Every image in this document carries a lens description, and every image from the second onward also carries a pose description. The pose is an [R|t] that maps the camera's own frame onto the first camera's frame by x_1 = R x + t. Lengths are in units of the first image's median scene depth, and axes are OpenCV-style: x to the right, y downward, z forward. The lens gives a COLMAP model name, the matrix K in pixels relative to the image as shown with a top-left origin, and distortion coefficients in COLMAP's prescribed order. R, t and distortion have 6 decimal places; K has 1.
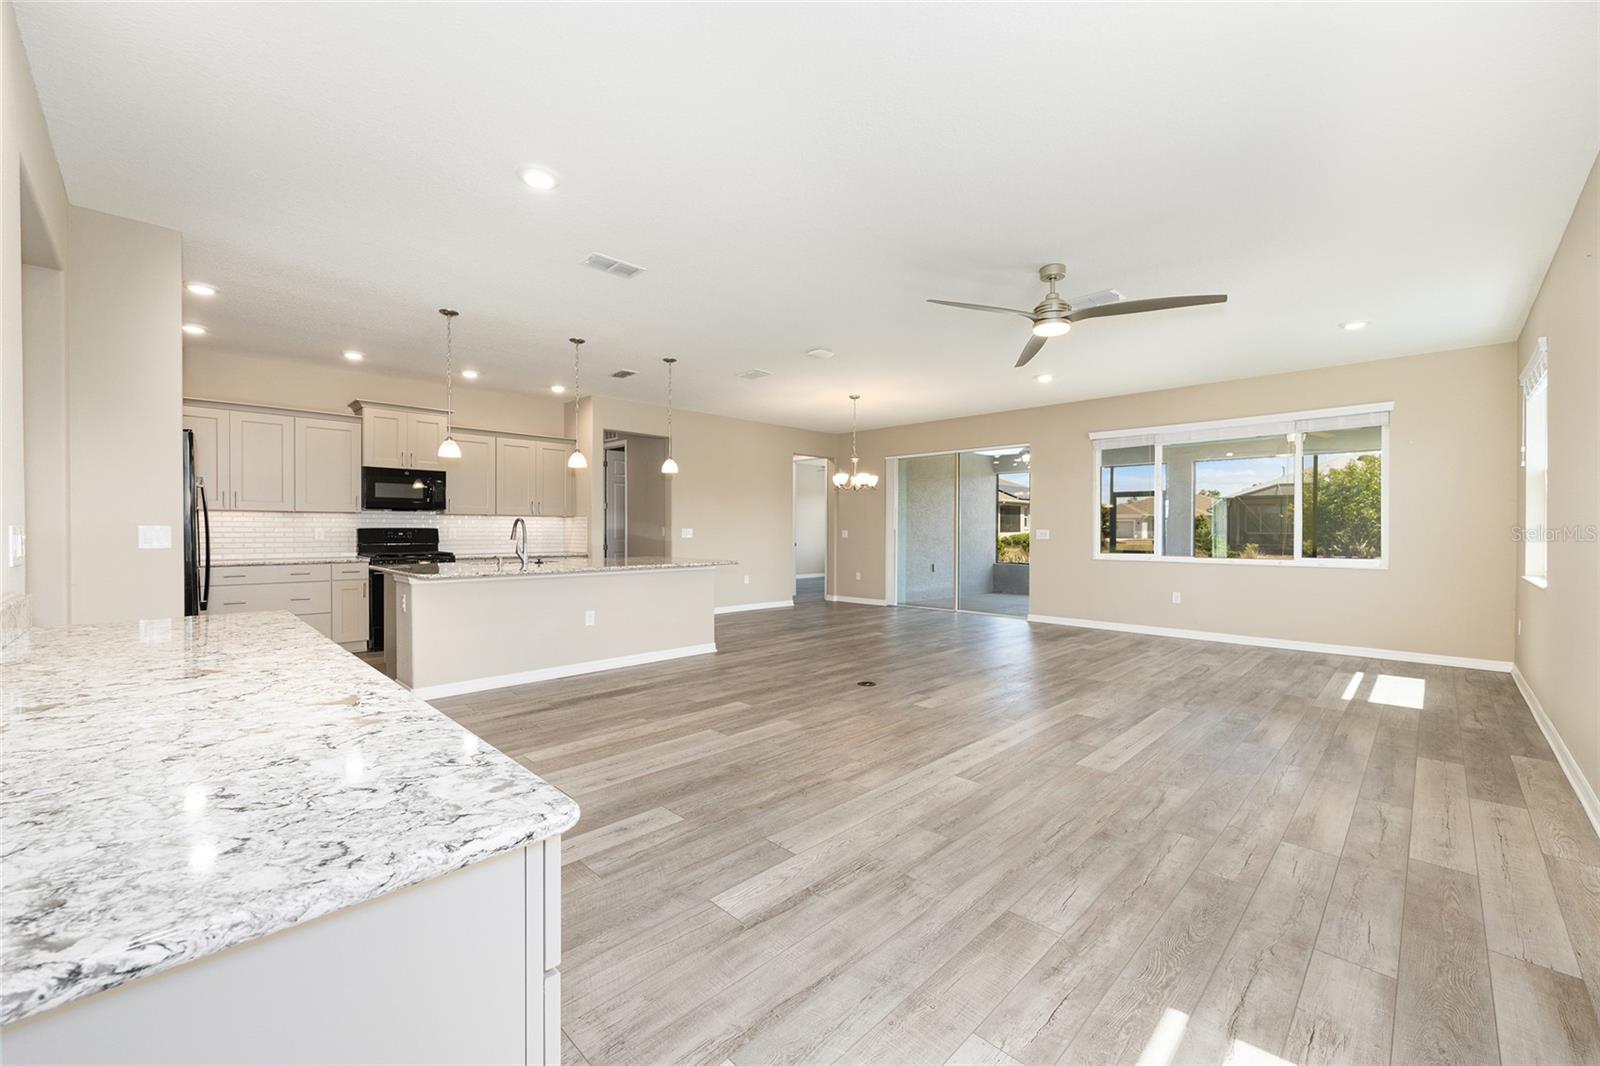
lens RADIAL K [[639.4, 0, 802.7], [0, 639.4, 532.5], [0, 0, 1]] dist [-0.001682, 0.000908]
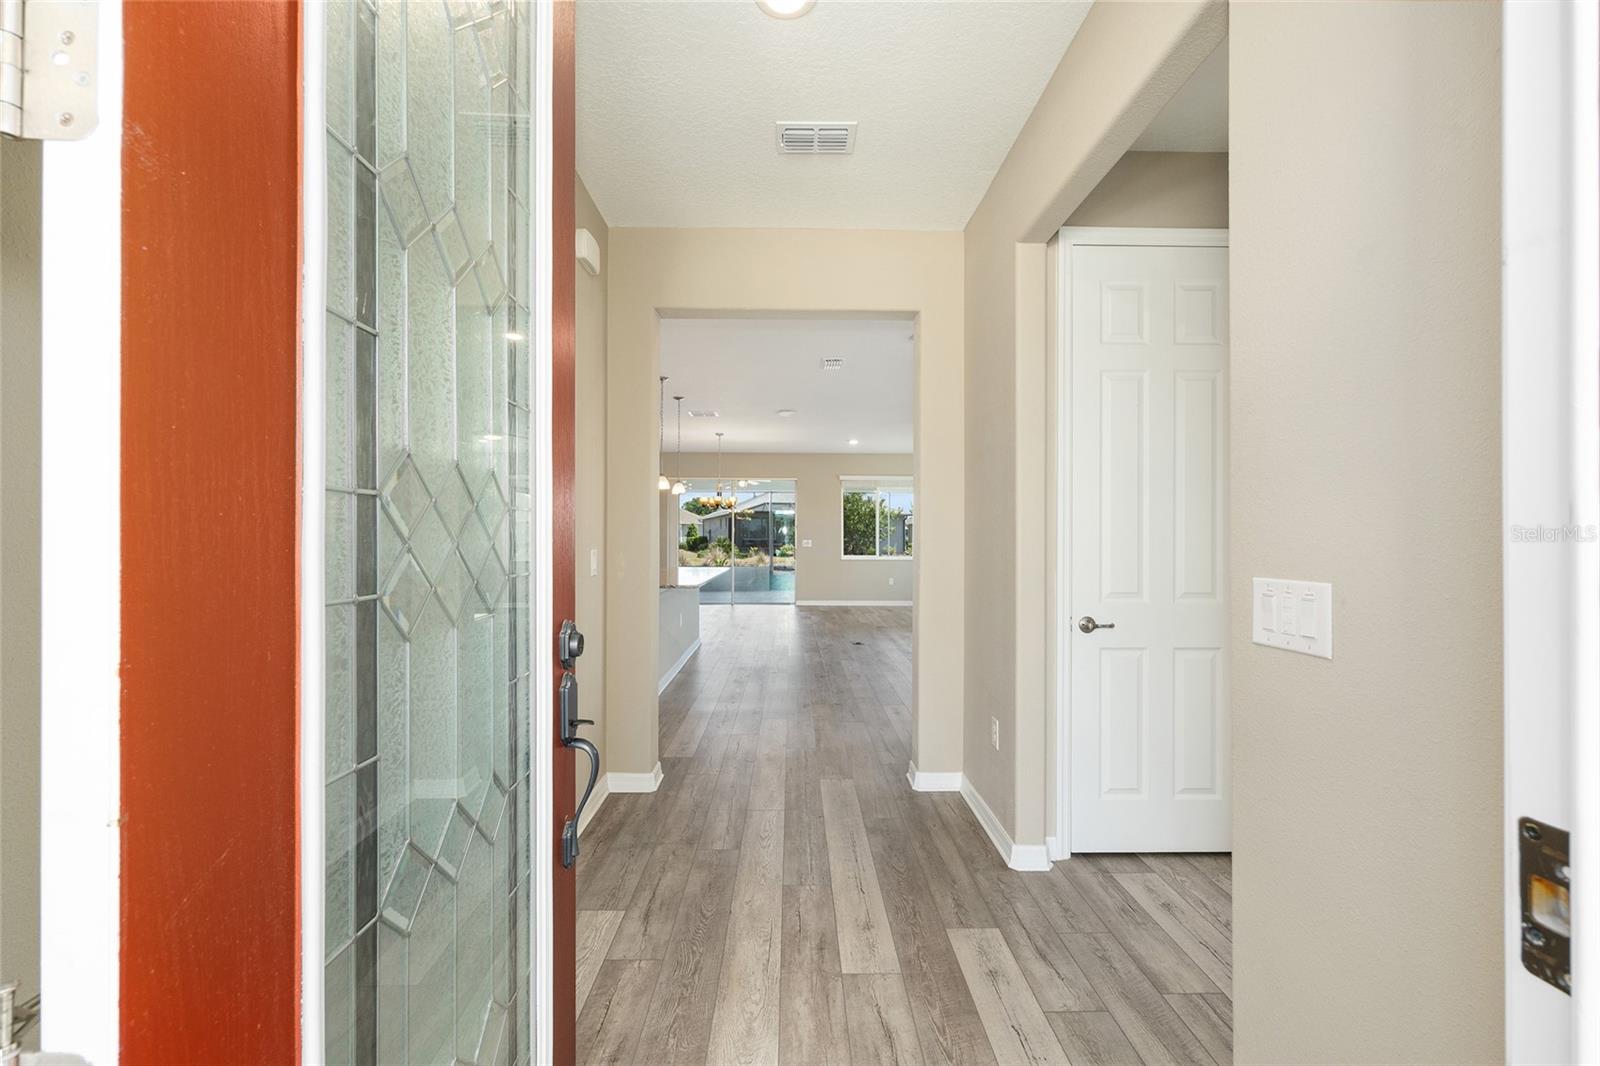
lens RADIAL K [[639.4, 0, 801.7], [0, 639.4, 533.4], [0, 0, 1]] dist [-0.001682, 0.000908]
pose [[0.697599, 0.001752, 0.716487, -1.274284], [0.003181, 0.999980, -0.005542, -0.022293], [-0.716482, 0.006145, 0.697579, 0.036374]]
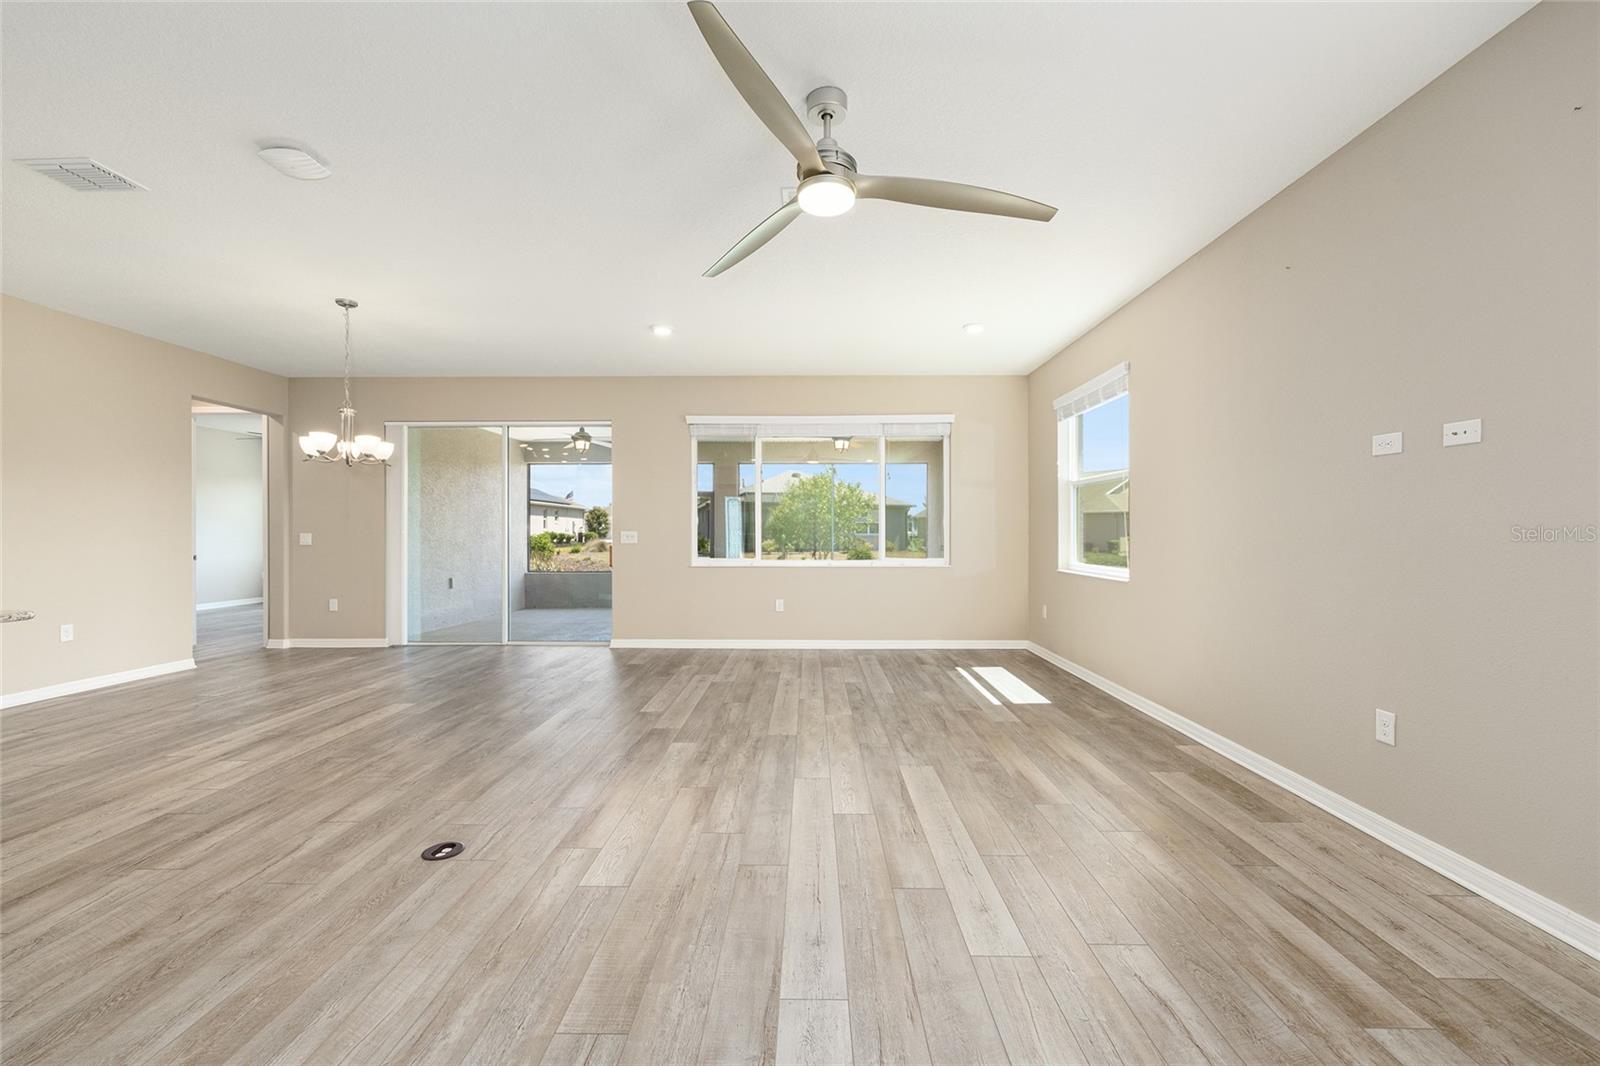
lens RADIAL K [[639.4, 0, 802.3], [0, 639.4, 535.9], [0, 0, 1]] dist [-0.001682, 0.000908]
pose [[0.719975, -0.006501, 0.693969, -0.044667], [0.004672, 0.999979, 0.004521, -0.002595], [-0.693984, -0.000013, 0.719990, 0.543425]]
